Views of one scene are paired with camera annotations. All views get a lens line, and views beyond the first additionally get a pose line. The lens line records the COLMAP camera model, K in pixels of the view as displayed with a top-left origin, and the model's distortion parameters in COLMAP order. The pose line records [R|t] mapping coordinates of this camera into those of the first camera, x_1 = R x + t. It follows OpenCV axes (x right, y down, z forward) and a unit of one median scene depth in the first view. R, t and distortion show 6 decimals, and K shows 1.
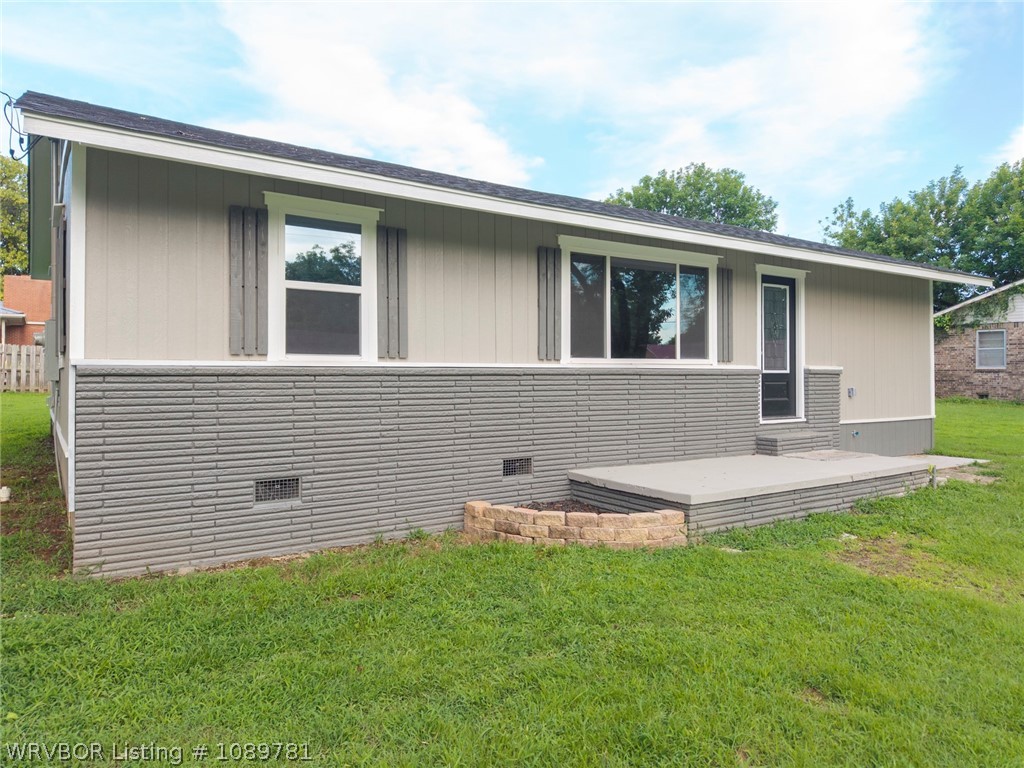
lens RADIAL K [[693.6, 0, 518.3], [0, 693.6, 376.1], [0, 0, 1]] dist [0.008825, -0.005701]
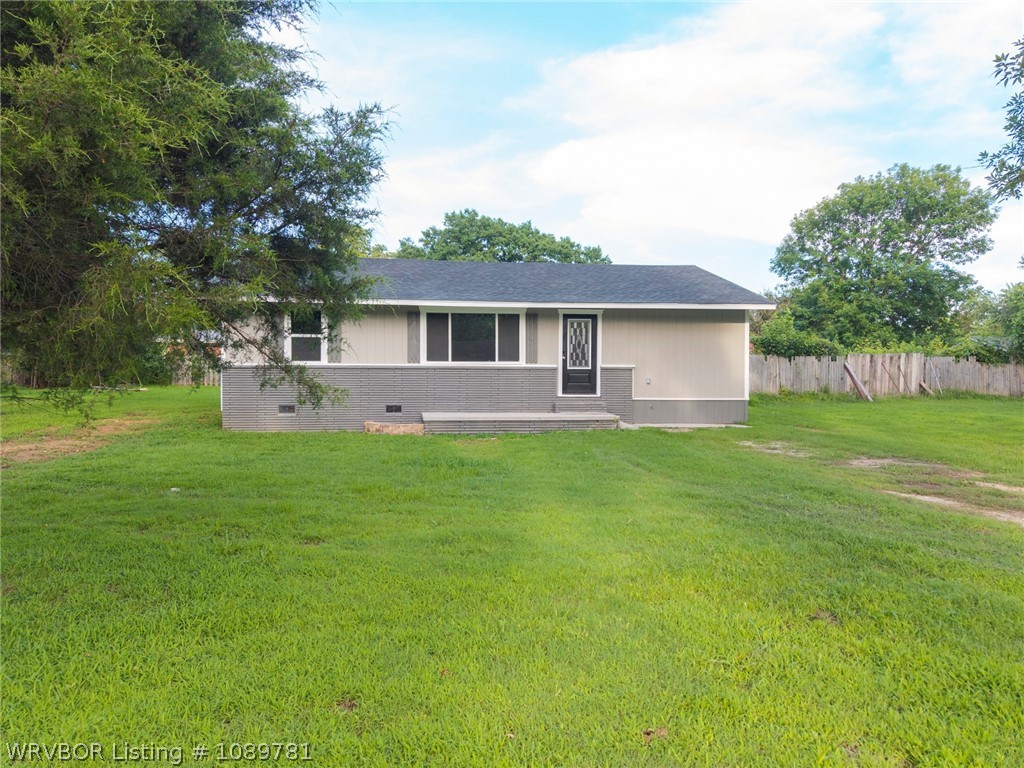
lens RADIAL K [[693.6, 0, 511.0], [0, 693.6, 386.2], [0, 0, 1]] dist [0.008825, -0.005701]
pose [[0.888495, 0.005134, -0.458857, 1.158023], [-0.002999, 0.999981, 0.005381, 0.034543], [0.458876, -0.003404, 0.888494, -0.715330]]
